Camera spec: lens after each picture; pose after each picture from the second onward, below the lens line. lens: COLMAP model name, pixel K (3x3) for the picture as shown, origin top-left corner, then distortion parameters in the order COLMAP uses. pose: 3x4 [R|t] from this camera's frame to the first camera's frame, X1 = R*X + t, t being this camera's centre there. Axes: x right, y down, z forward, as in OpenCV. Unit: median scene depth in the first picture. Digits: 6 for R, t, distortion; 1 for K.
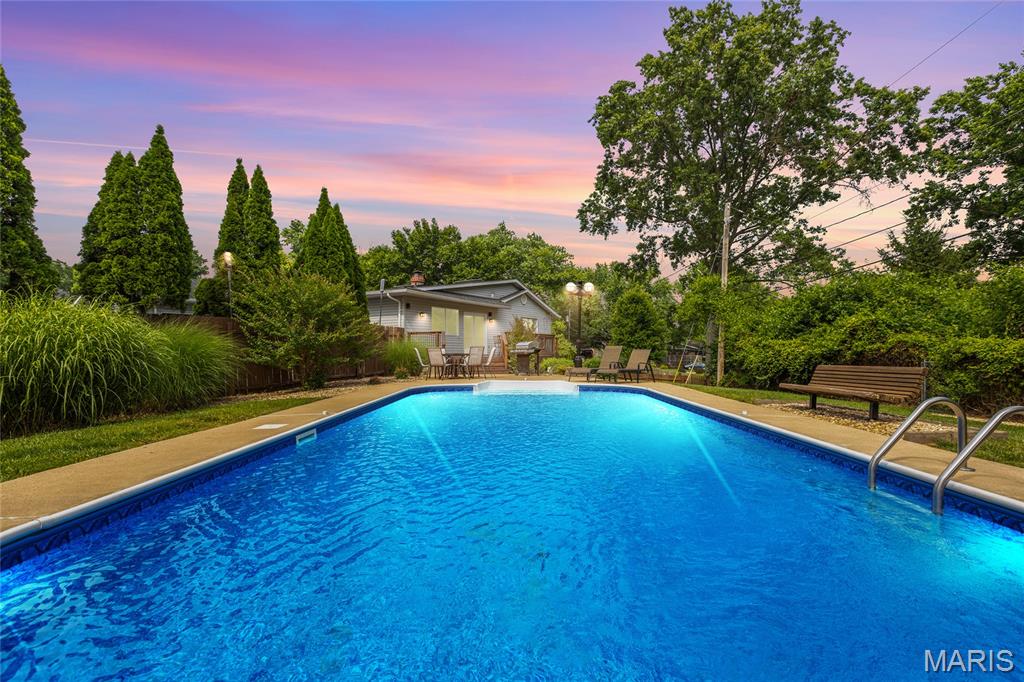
lens RADIAL K [[468.7, 0, 518.0], [0, 468.7, 346.0], [0, 0, 1]] dist [-0.000682, 0.000922]
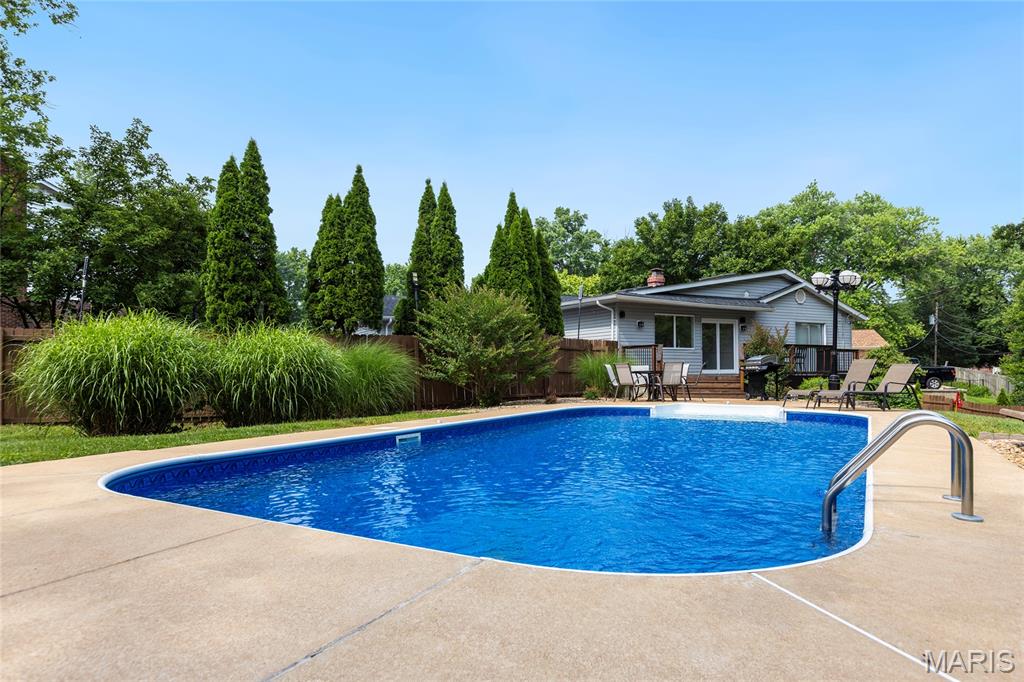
lens RADIAL K [[624.1, 0, 510.7], [0, 624.1, 379.1], [0, 0, 1]] dist [0.000572, 0.002180]
pose [[0.865250, 0.005455, -0.501311, 0.211145], [0.005806, 0.999765, 0.020898, 0.006591], [0.501307, -0.020993, 0.865015, -0.081538]]
